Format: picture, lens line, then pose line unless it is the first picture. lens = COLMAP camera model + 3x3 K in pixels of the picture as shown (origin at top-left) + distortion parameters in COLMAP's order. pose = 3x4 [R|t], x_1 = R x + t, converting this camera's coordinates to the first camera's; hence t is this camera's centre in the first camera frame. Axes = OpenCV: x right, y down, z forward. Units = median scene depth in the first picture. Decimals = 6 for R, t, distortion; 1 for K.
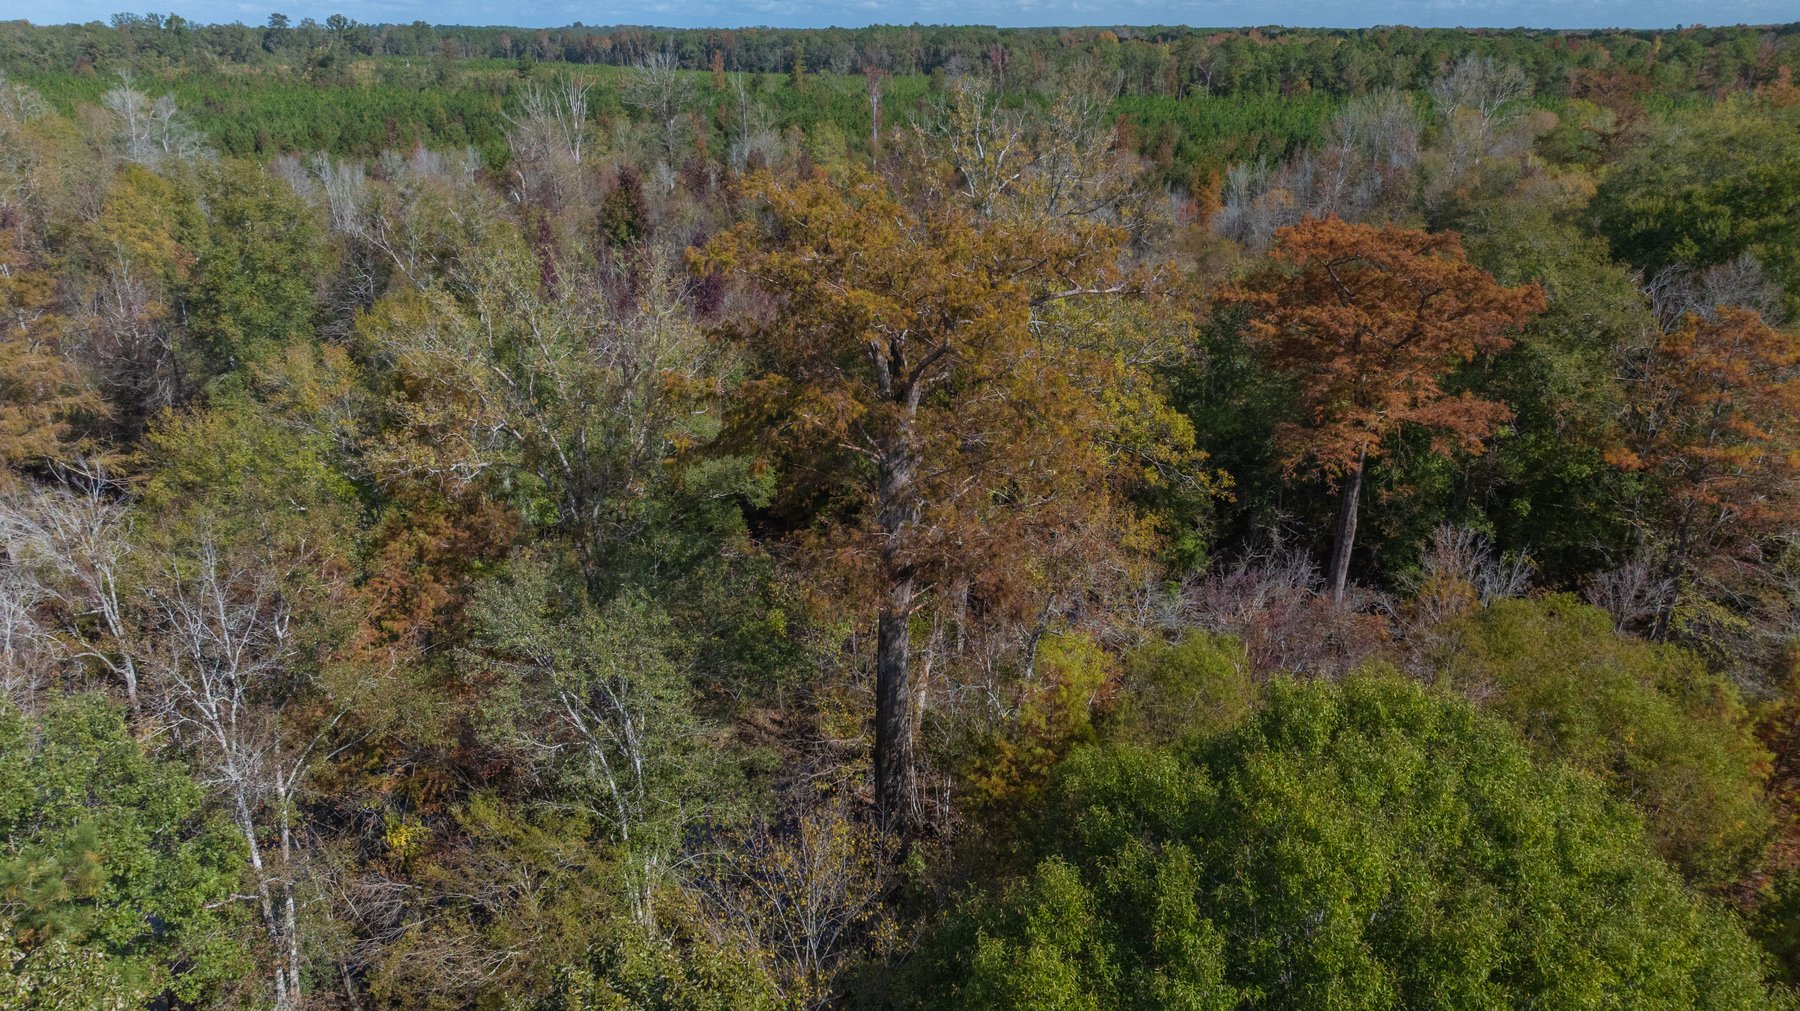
lens RADIAL K [[1222.2, 0, 900.7], [0, 1222.2, 506.5], [0, 0, 1]] dist [-0.036494, 0.030707]
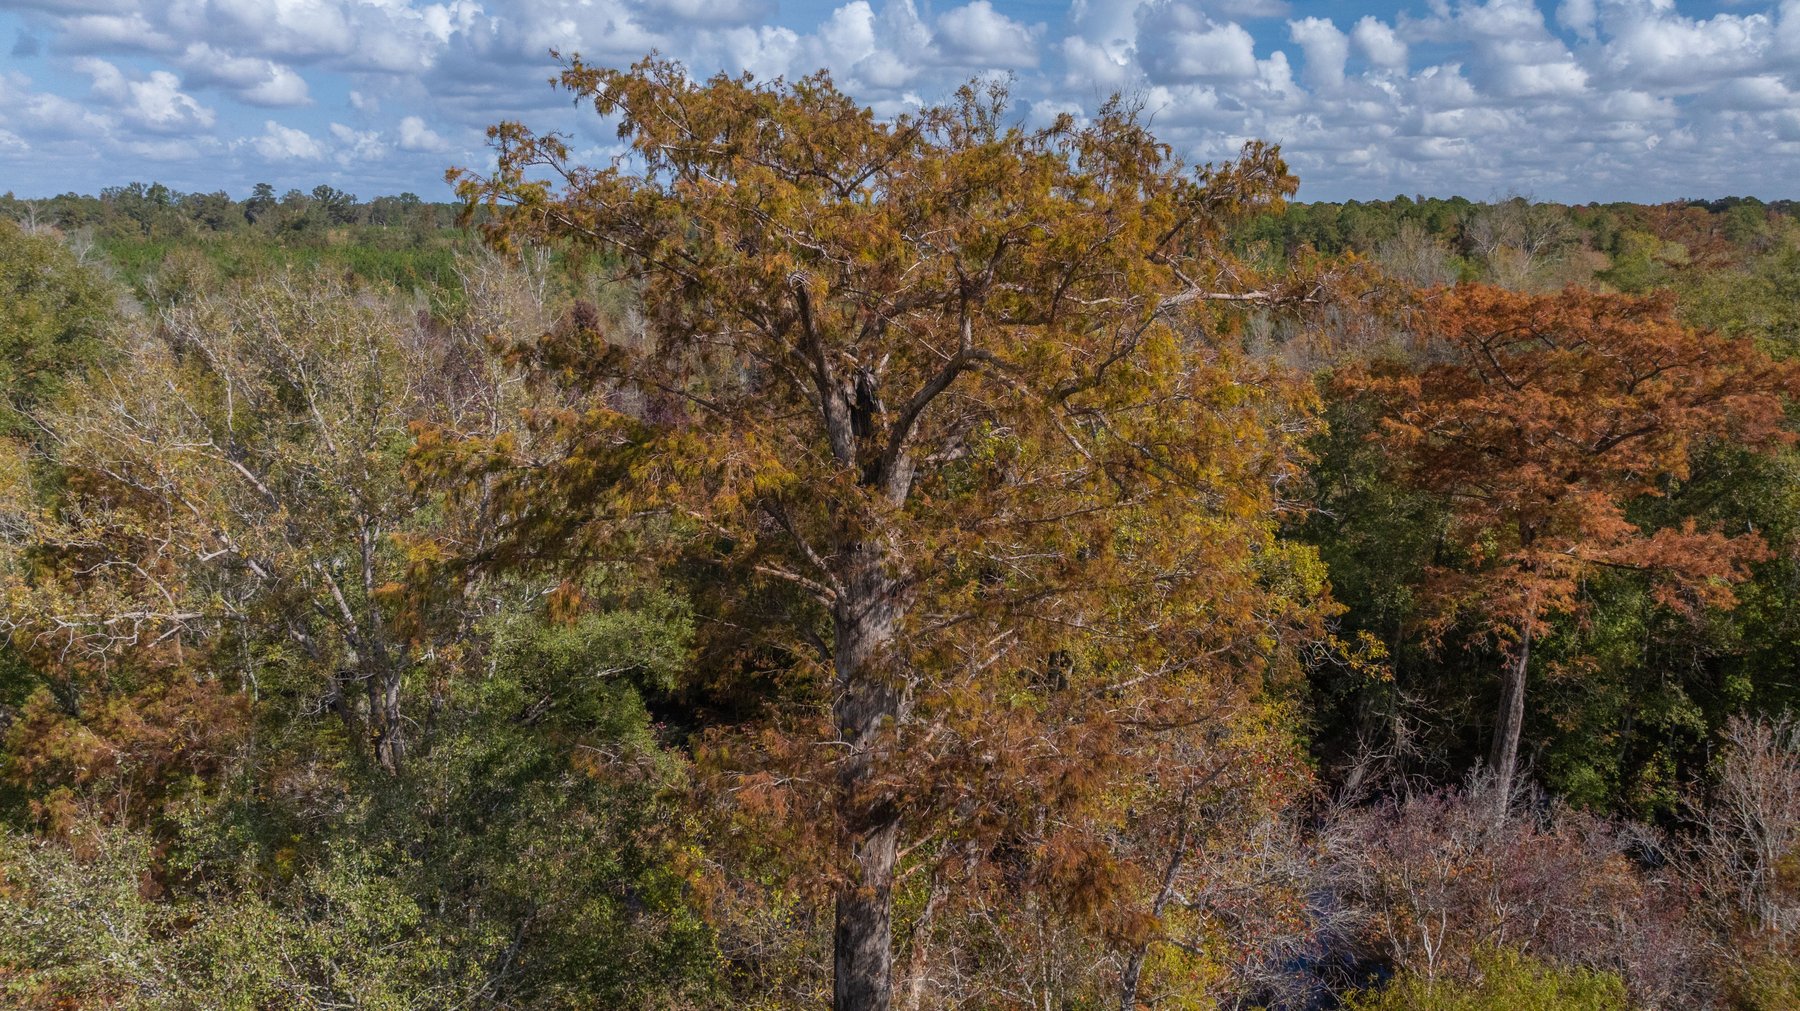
lens RADIAL K [[1222.2, 0, 900.9], [0, 1222.2, 496.4], [0, 0, 1]] dist [-0.036494, 0.030707]
pose [[0.999985, -0.000021, 0.005403, 0.006210], [0.000866, 0.987704, -0.156331, 0.000779], [-0.005334, 0.156333, 0.987690, 0.340409]]
